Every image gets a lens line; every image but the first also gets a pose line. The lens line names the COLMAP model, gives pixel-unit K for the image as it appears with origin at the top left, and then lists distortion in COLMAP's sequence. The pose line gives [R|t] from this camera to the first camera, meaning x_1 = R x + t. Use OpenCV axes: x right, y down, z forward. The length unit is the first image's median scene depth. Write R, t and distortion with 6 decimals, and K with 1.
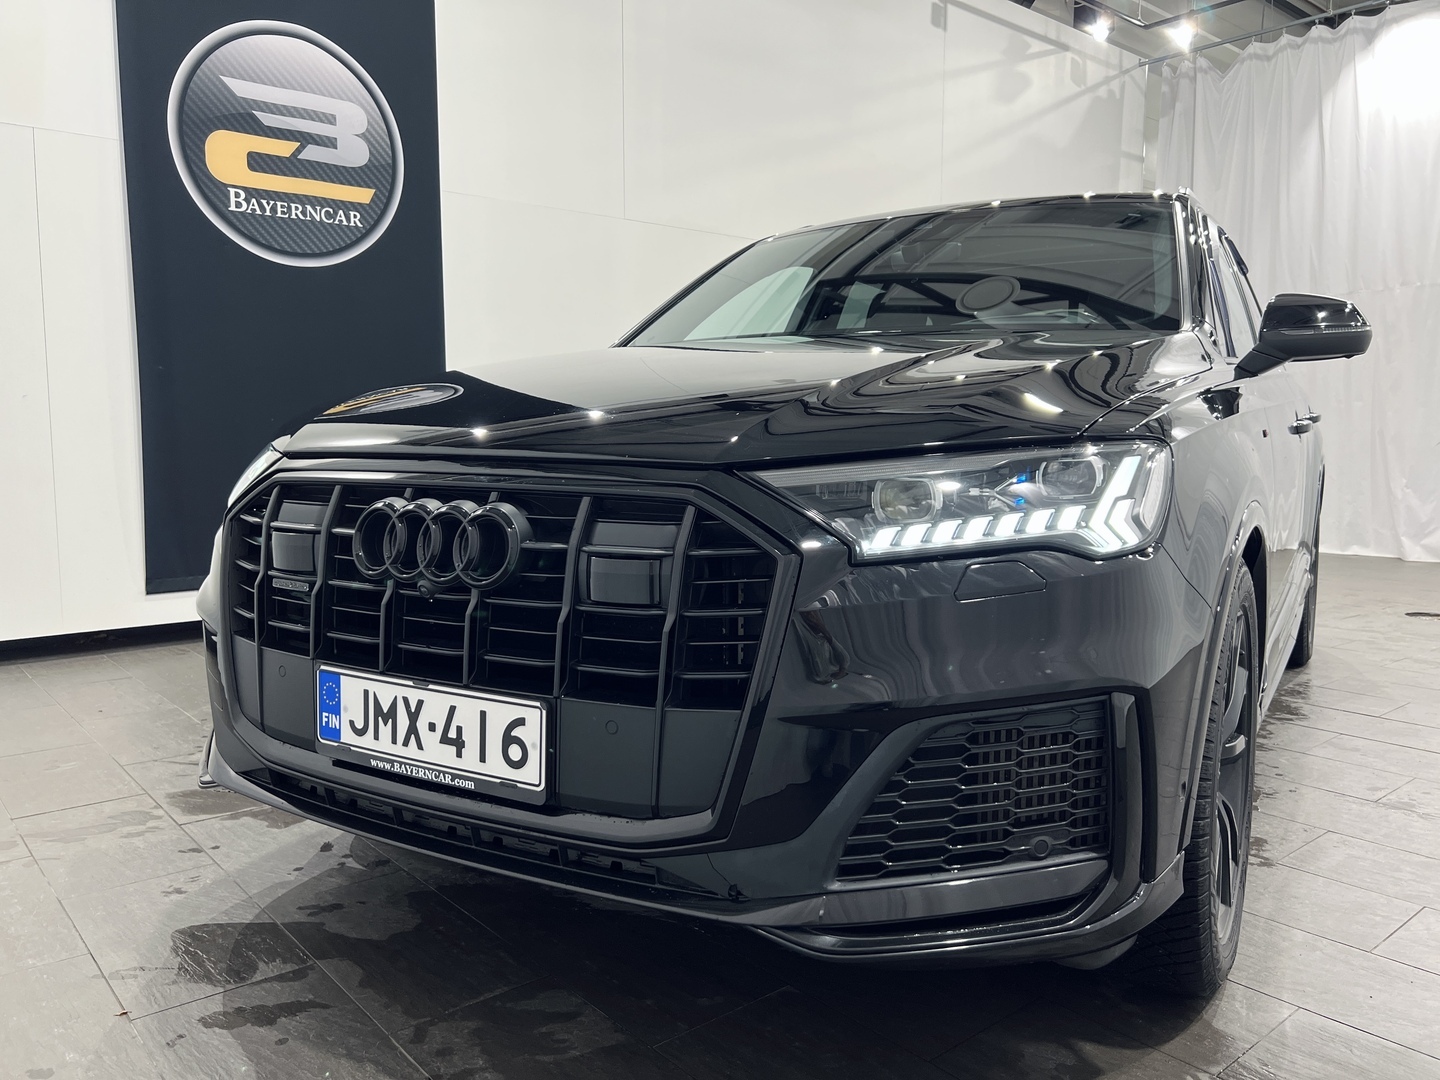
lens RADIAL K [[1089.0, 0, 720.0], [0, 1089.0, 540.0], [0, 0, 1]] dist [0.030915, 0.001562]
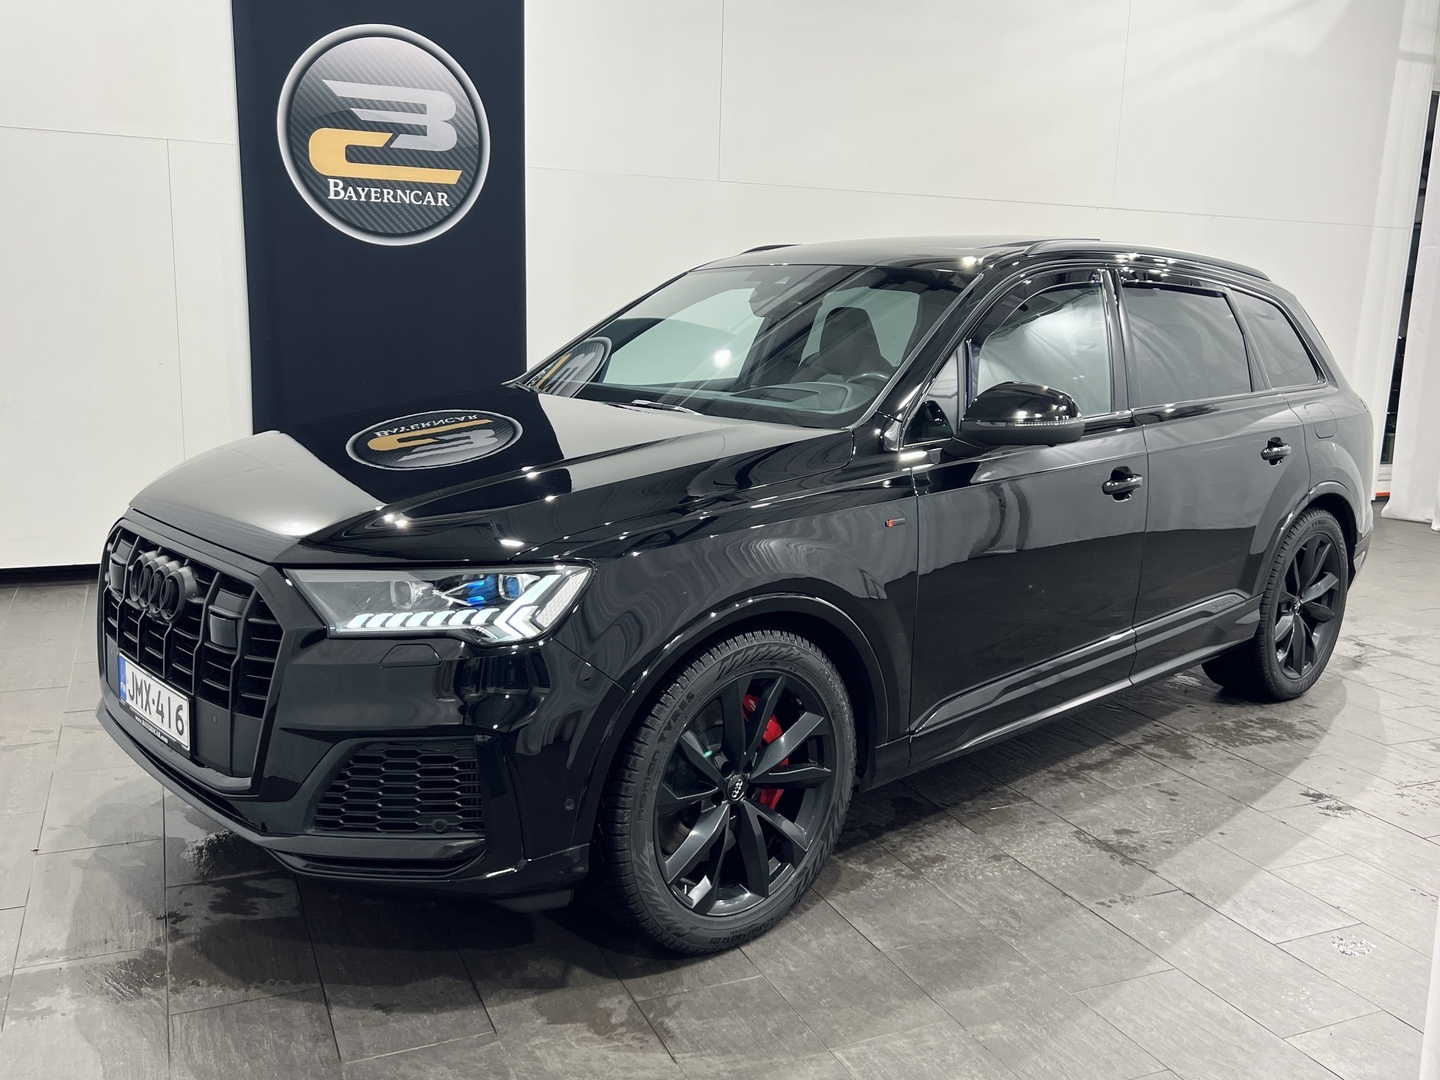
lens RADIAL K [[1249.1, 0, 720.0], [0, 1249.1, 540.0], [0, 0, 1]] dist [0.088652, -0.100854]
pose [[0.958826, 0.081613, -0.272014, 0.324801], [-0.058804, 0.994114, 0.090986, -0.089933], [0.277839, -0.071244, 0.957982, -0.168218]]
